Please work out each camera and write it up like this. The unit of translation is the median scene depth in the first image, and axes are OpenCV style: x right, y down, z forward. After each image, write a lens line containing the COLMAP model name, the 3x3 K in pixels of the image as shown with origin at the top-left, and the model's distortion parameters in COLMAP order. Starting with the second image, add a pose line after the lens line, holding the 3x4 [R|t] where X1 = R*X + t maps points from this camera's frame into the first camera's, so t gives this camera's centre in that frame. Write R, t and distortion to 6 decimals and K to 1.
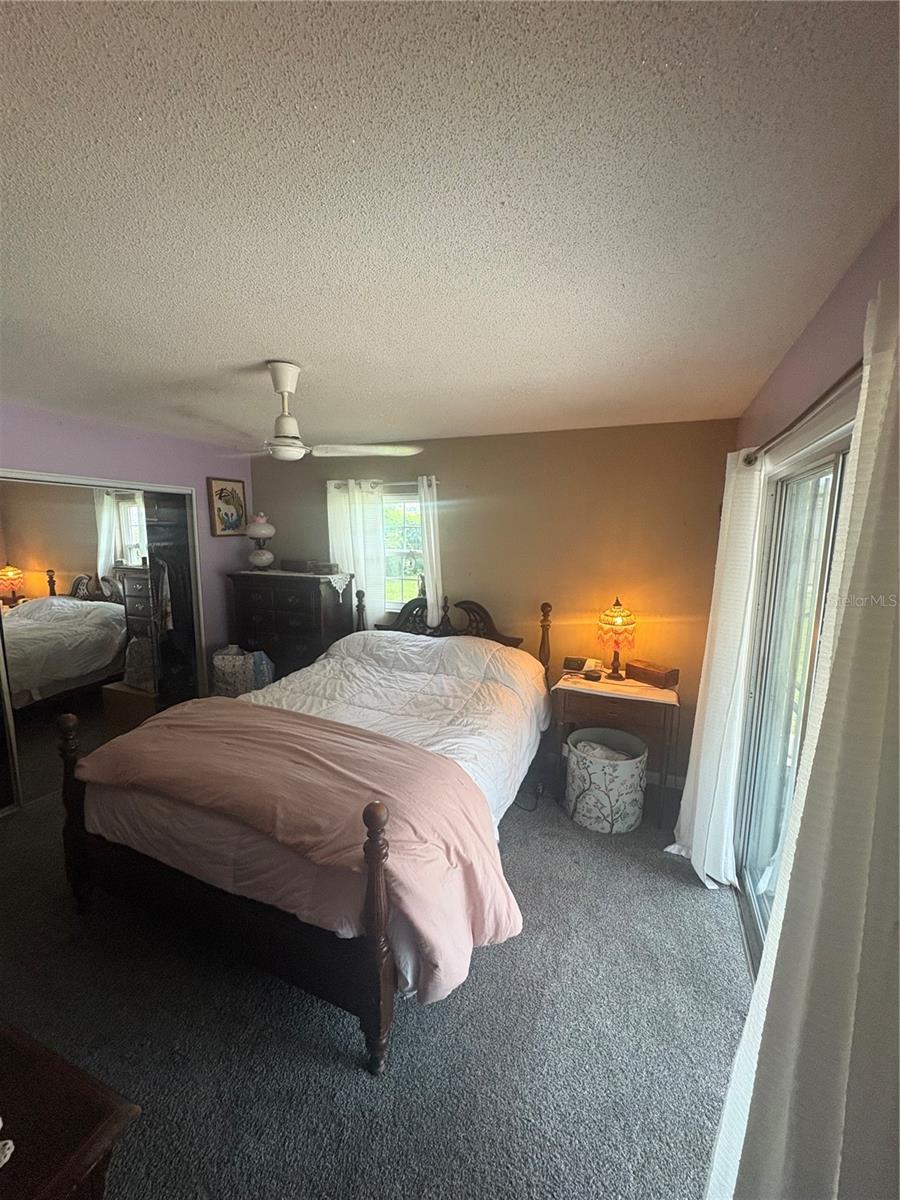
lens RADIAL K [[478.6, 0, 440.5], [0, 478.6, 603.5], [0, 0, 1]] dist [0.000370, 0.000327]
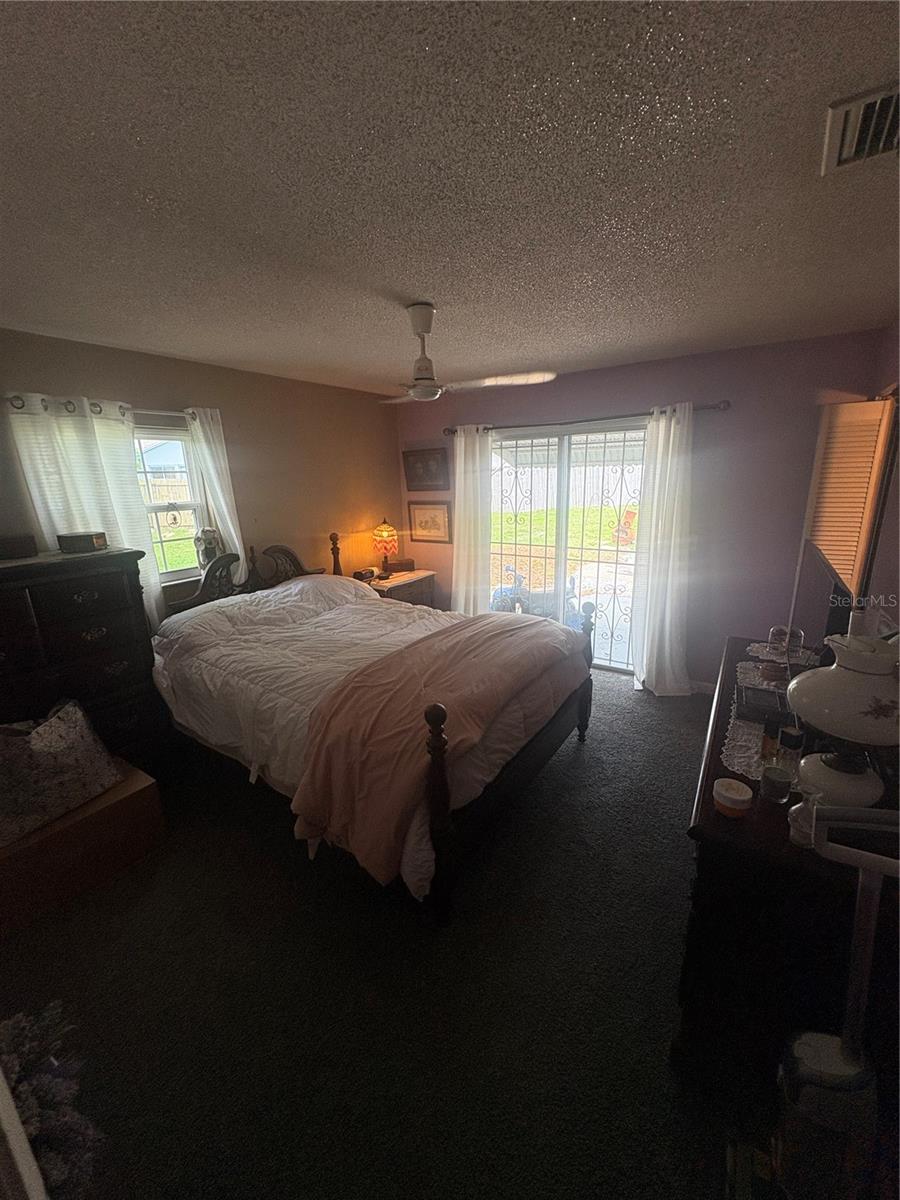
lens RADIAL K [[478.6, 0, 441.2], [0, 478.6, 598.1], [0, 0, 1]] dist [0.000370, 0.000327]
pose [[0.175202, -0.258939, 0.949871, -0.903225], [0.185565, 0.956187, 0.226433, -0.066175], [-0.966887, 0.136591, 0.215576, 0.496920]]
